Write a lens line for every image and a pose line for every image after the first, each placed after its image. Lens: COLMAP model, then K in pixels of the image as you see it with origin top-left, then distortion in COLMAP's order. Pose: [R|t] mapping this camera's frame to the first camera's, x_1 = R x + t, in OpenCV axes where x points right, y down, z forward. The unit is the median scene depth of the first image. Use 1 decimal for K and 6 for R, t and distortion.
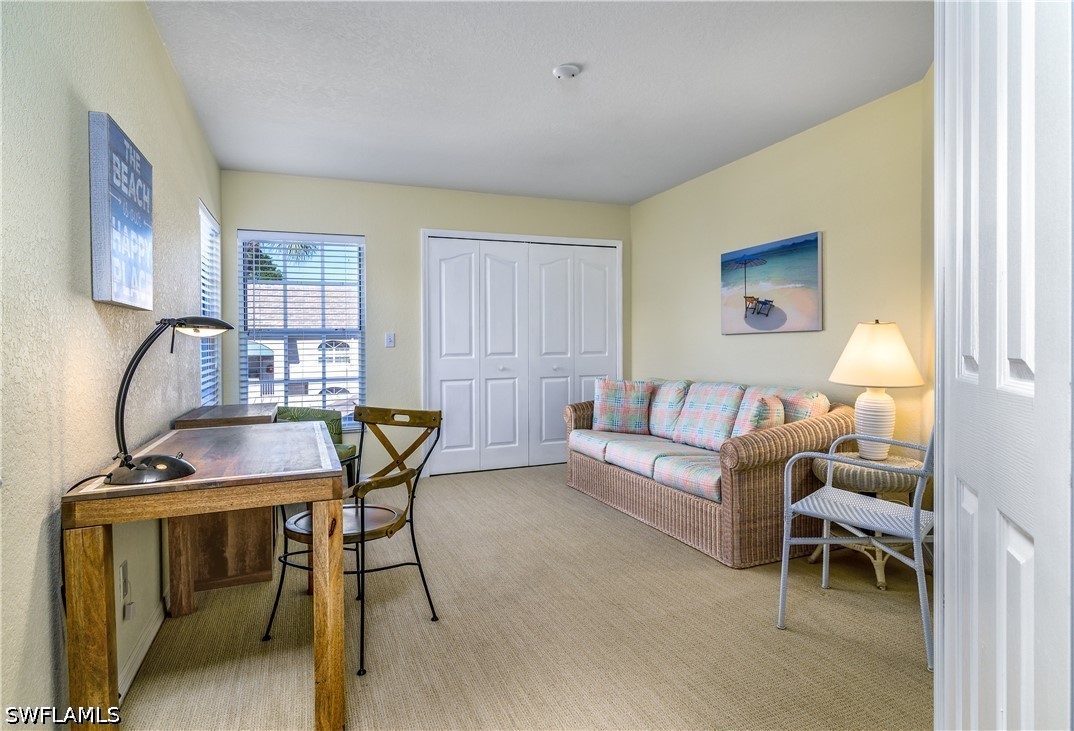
lens RADIAL K [[601.8, 0, 539.0], [0, 601.8, 360.8], [0, 0, 1]] dist [-0.000068, -0.000044]
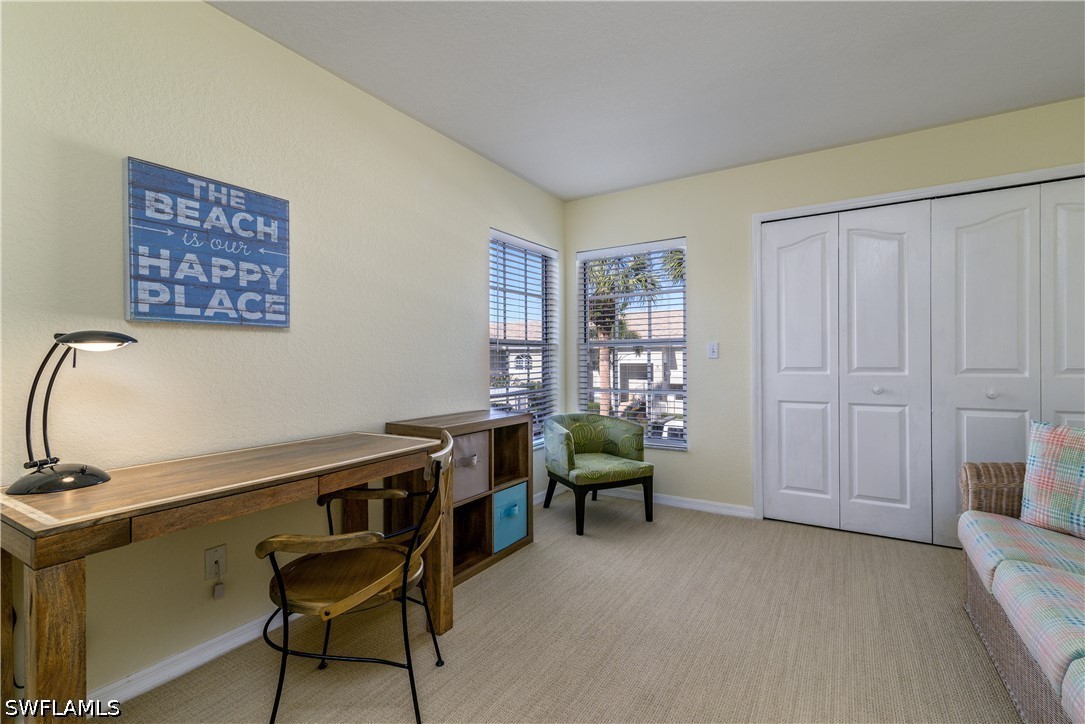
lens RADIAL K [[489.5, 0, 542.3], [0, 489.5, 356.9], [0, 0, 1]] dist [0.004029, 0.000257]
pose [[0.589364, 0.006927, -0.807838, 0.173551], [-0.021436, 0.999745, -0.007066, -0.013700], [0.807583, 0.021481, 0.589363, 0.373499]]
